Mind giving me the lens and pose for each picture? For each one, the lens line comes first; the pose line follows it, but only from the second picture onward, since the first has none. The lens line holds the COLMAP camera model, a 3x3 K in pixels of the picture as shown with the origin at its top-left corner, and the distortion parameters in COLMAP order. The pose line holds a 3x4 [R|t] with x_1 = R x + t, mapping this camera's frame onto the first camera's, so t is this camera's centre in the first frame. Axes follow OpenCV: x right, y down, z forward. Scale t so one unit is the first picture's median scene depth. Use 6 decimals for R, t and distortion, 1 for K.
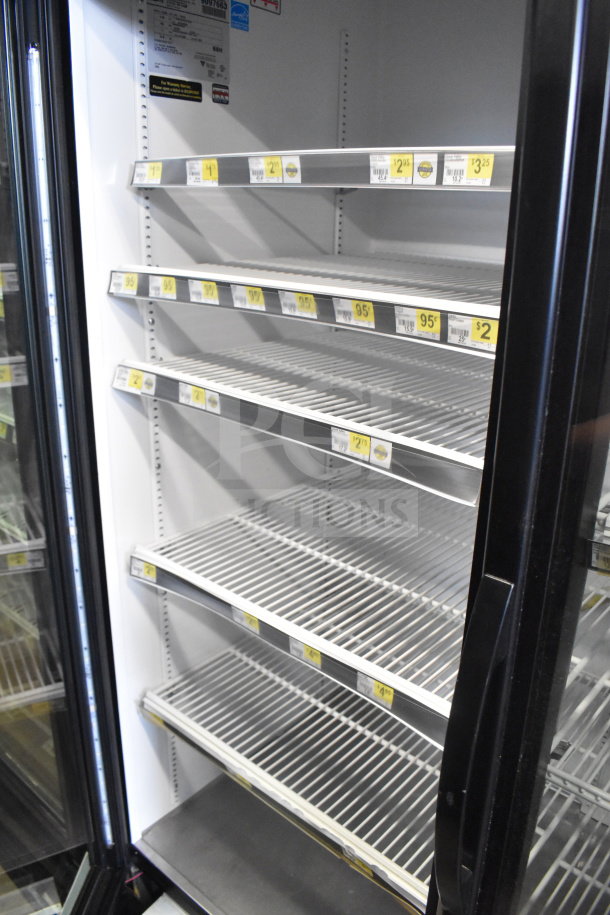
lens RADIAL K [[708.5, 0, 309.6], [0, 708.5, 456.2], [0, 0, 1]] dist [-0.082796, 0.020188]
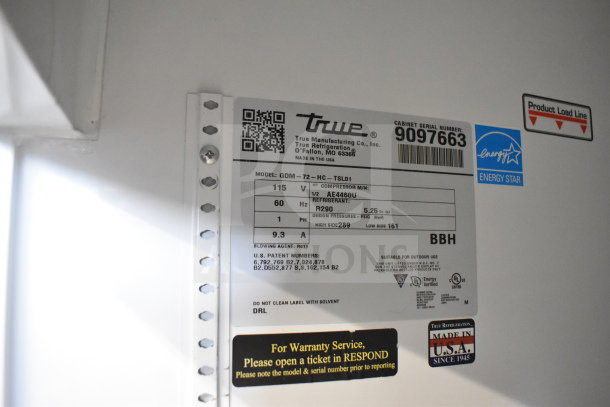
lens RADIAL K [[472.3, 0, 305.2], [0, 472.3, 204.5], [0, 0, 1]] dist [-0.082796, 0.020188]
pose [[0.865801, -0.068961, -0.495614, -0.067041], [-0.154360, 0.905346, -0.395627, -0.492084], [0.475985, 0.419037, 0.773205, 0.748486]]
